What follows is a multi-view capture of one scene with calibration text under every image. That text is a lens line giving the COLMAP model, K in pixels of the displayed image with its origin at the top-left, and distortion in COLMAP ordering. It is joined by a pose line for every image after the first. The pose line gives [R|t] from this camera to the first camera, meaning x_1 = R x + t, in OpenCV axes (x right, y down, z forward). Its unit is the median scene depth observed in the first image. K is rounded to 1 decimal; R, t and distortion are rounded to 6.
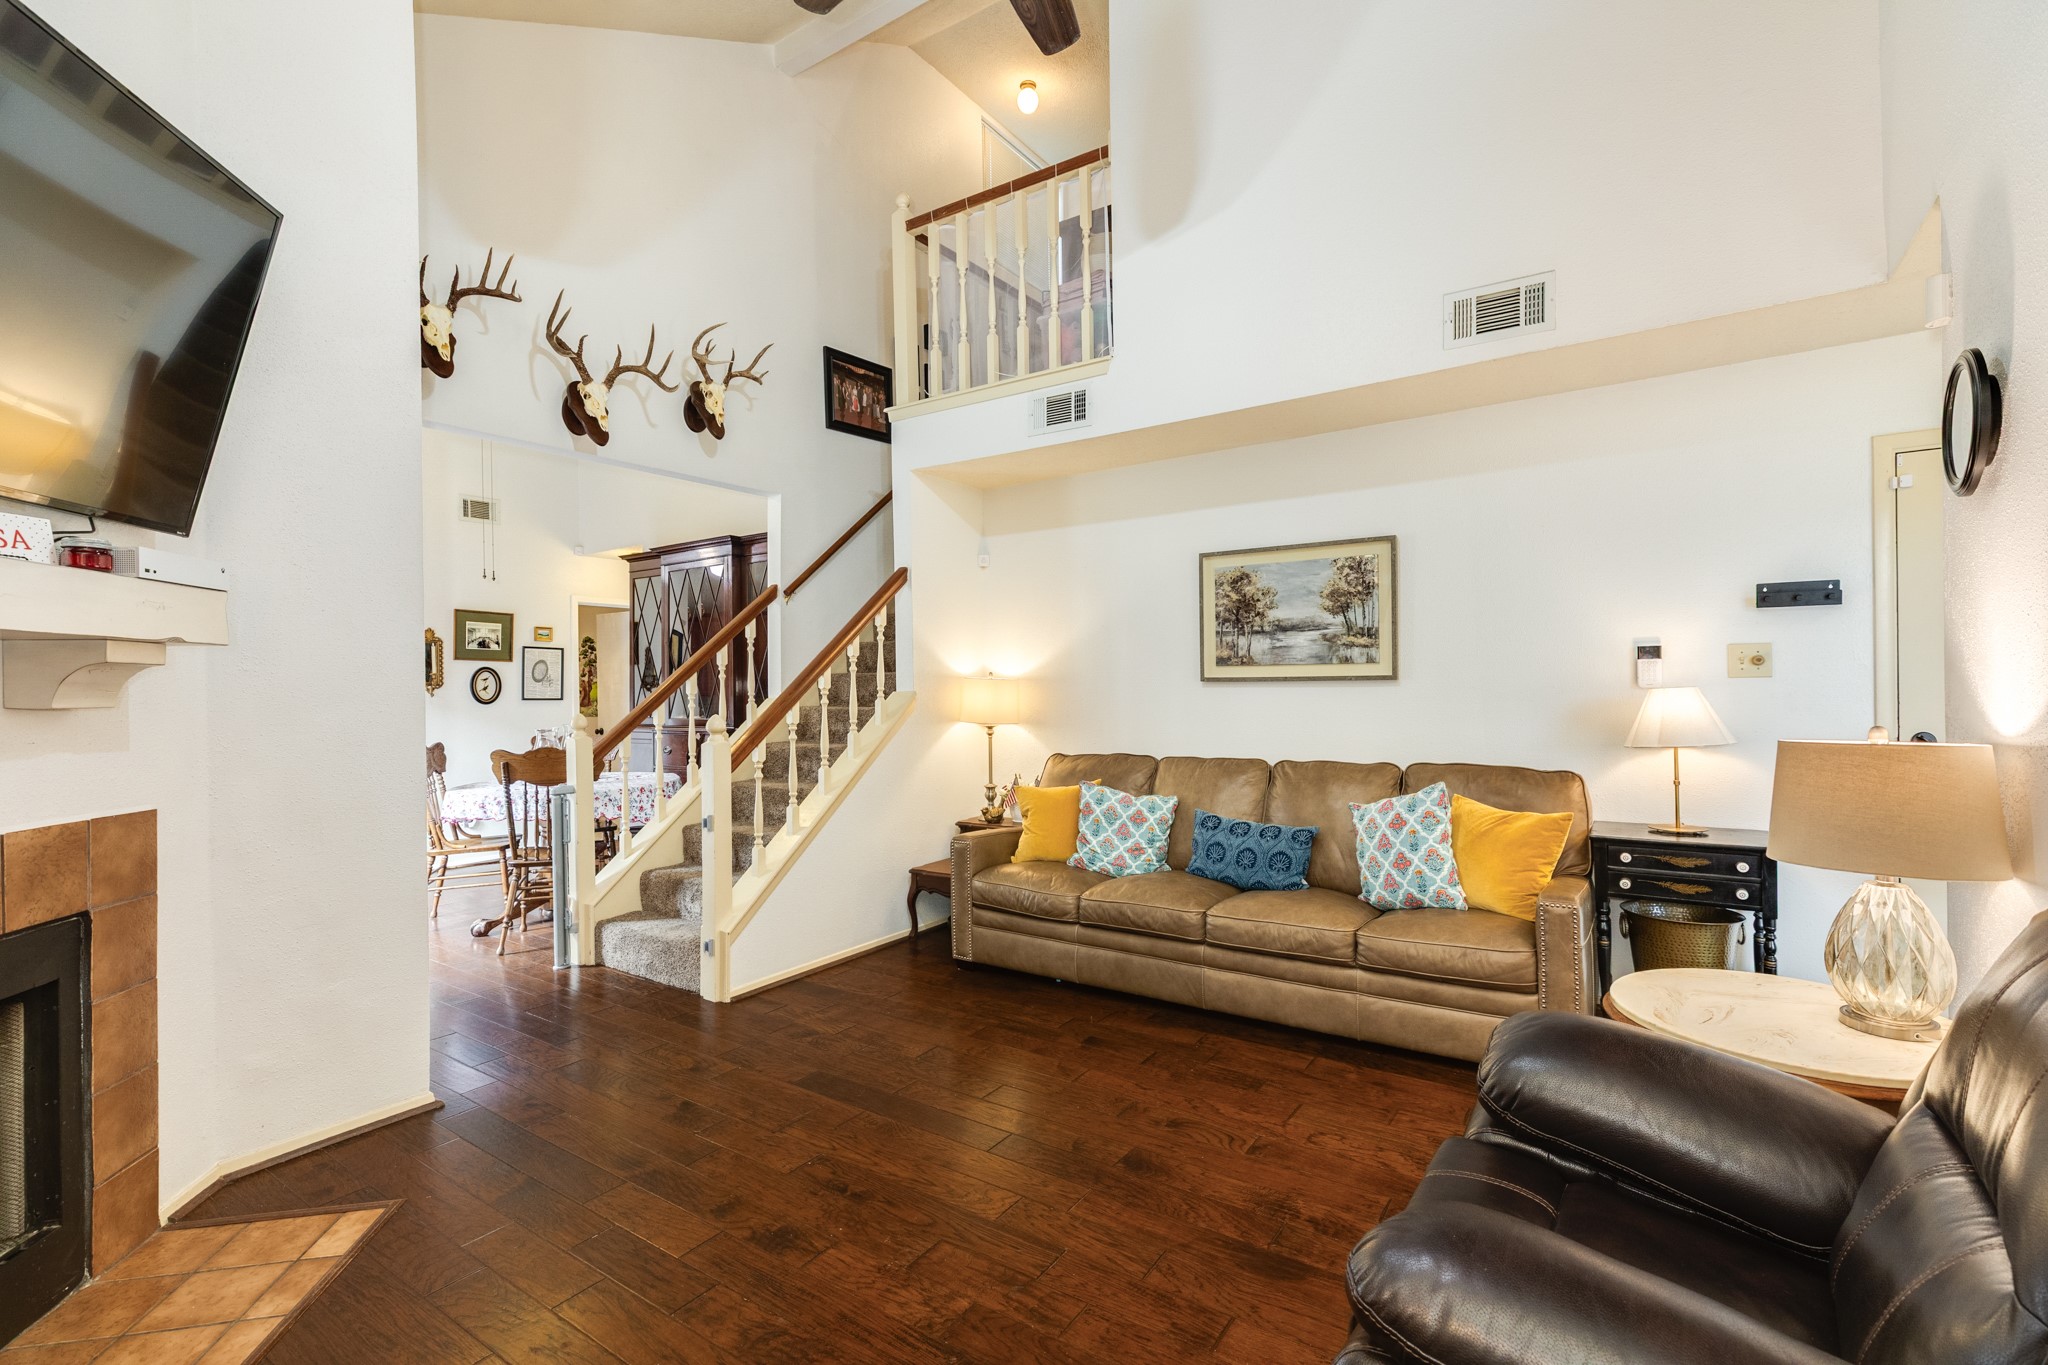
lens RADIAL K [[911.6, 0, 1019.5], [0, 911.6, 684.1], [0, 0, 1]] dist [0.012089, 0.001078]
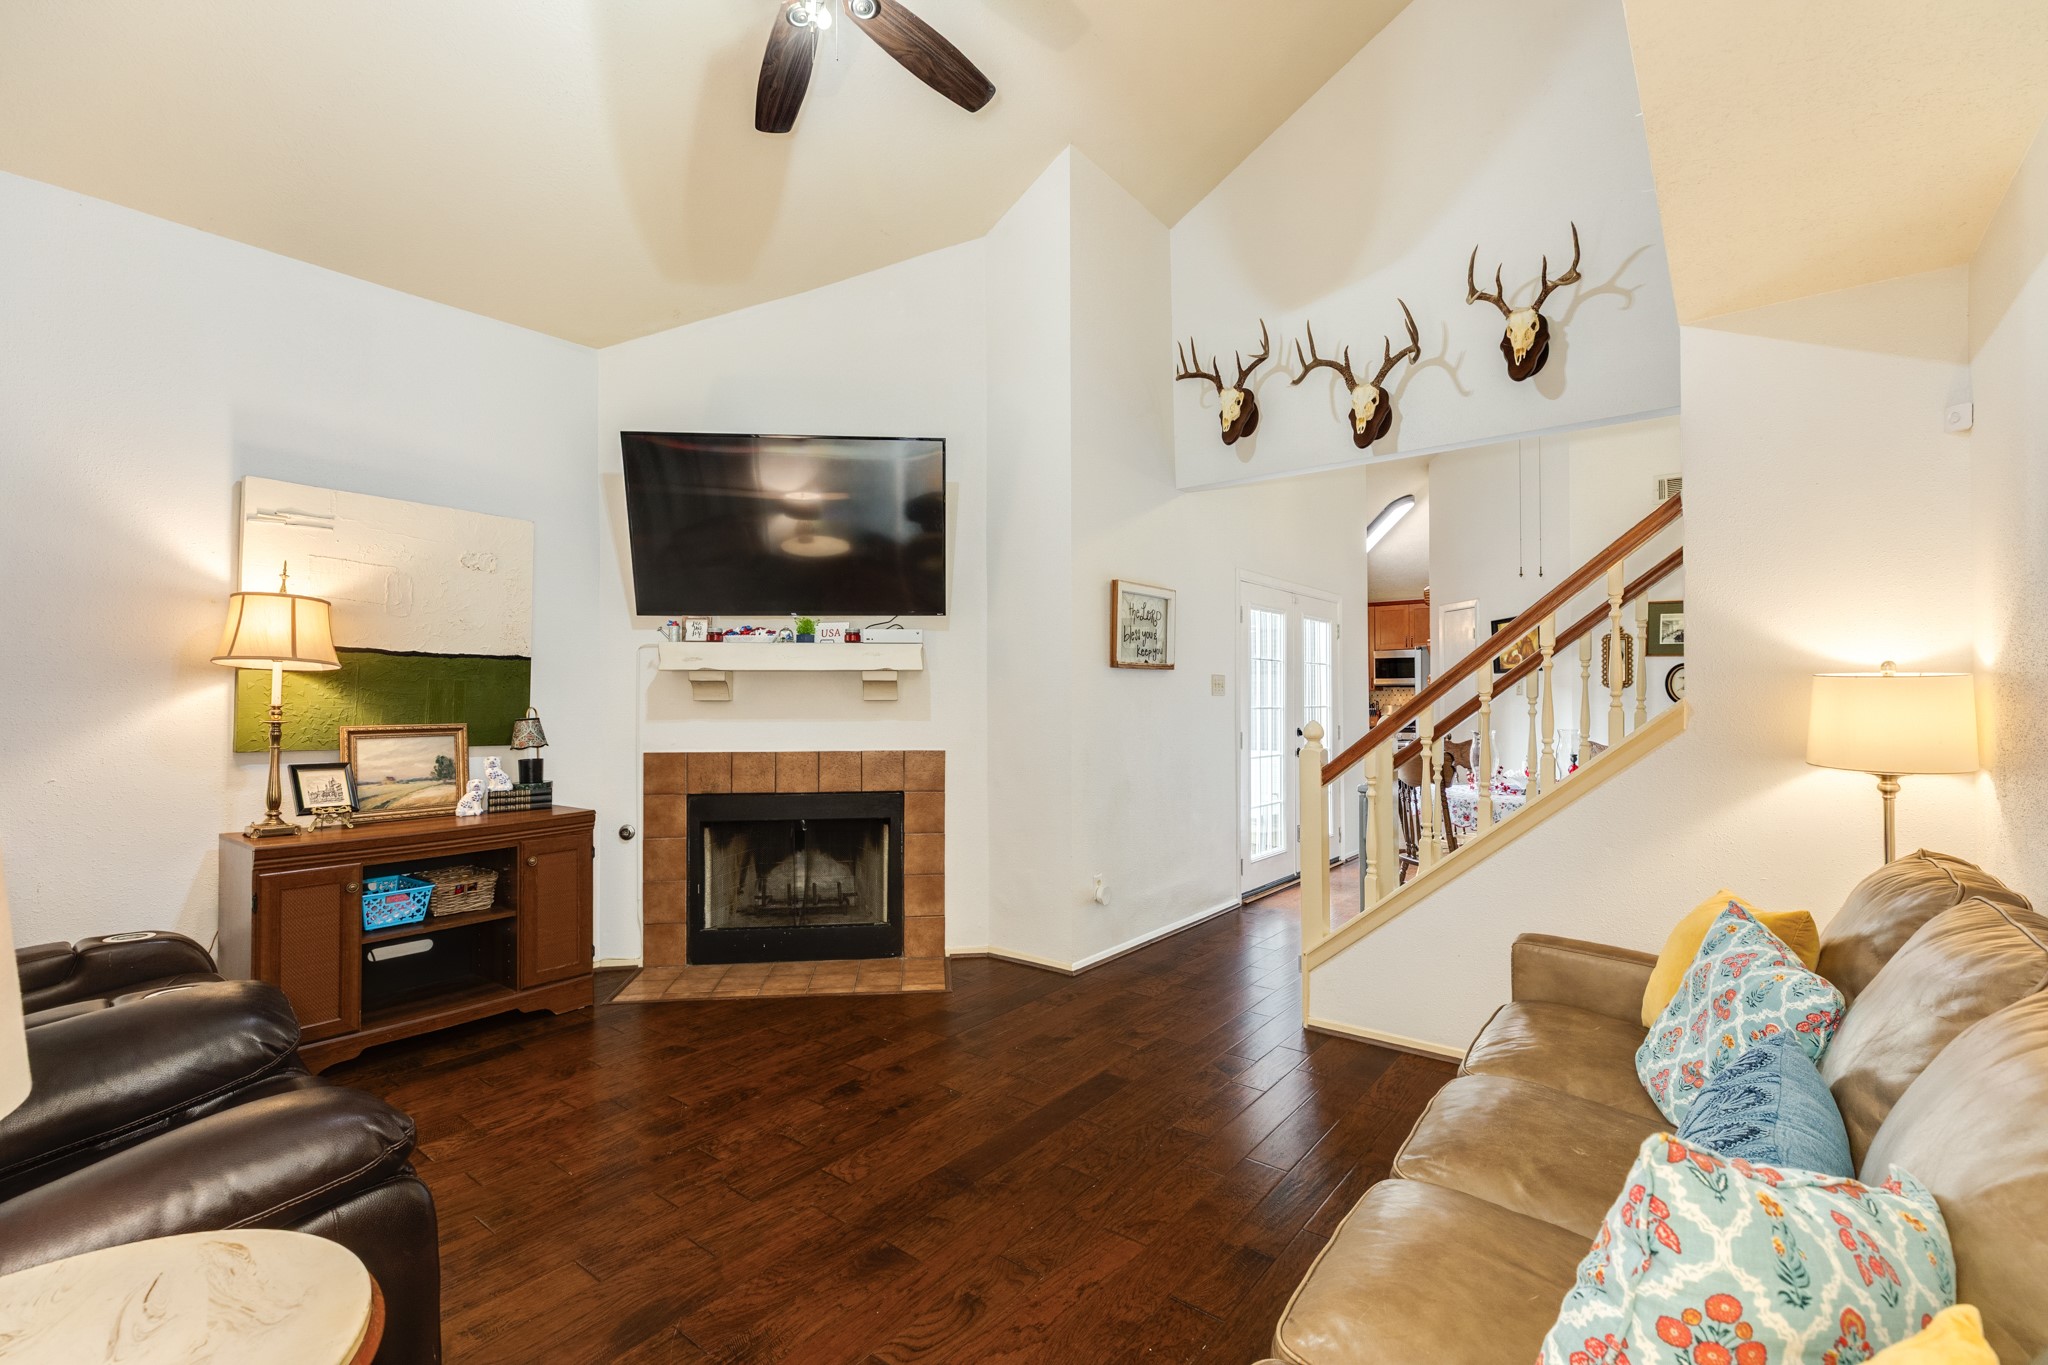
lens RADIAL K [[911.6, 0, 1024.1], [0, 911.6, 674.1], [0, 0, 1]] dist [0.012089, 0.001078]
pose [[-0.064470, -0.010607, -0.997863, 0.601924], [0.007397, 0.999911, -0.011106, -0.005647], [0.997892, -0.008097, -0.064386, 0.732873]]
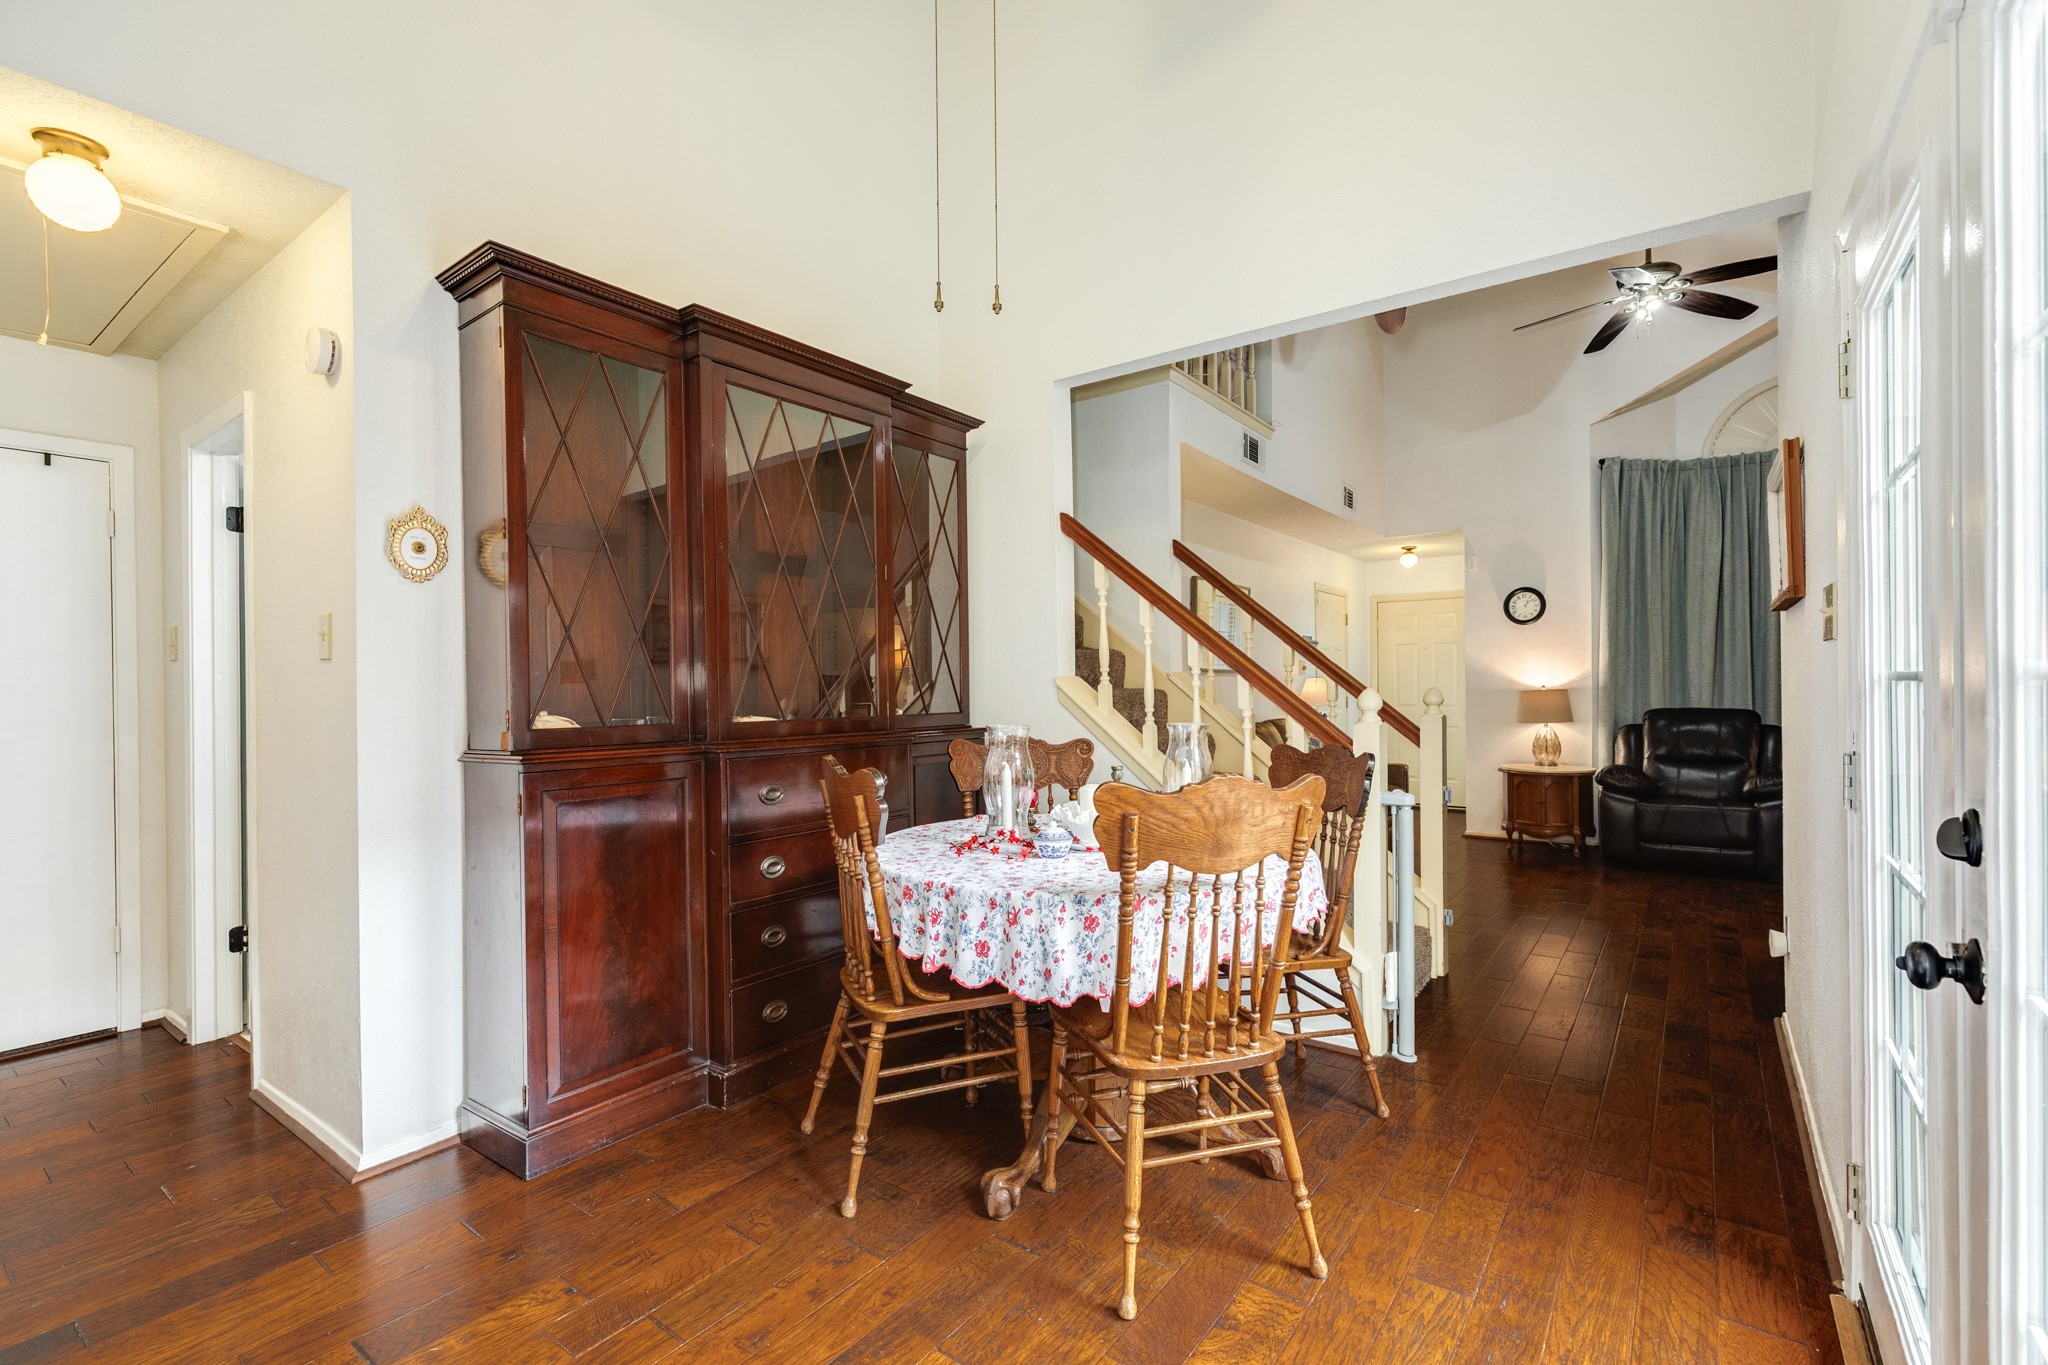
lens RADIAL K [[911.6, 0, 1036.7], [0, 911.6, 688.9], [0, 0, 1]] dist [0.012089, 0.001078]
pose [[0.031073, 0.013762, 0.999422, -1.293821], [0.006574, 0.999881, -0.013973, 0.045648], [-0.999496, 0.007004, 0.030979, 1.340364]]
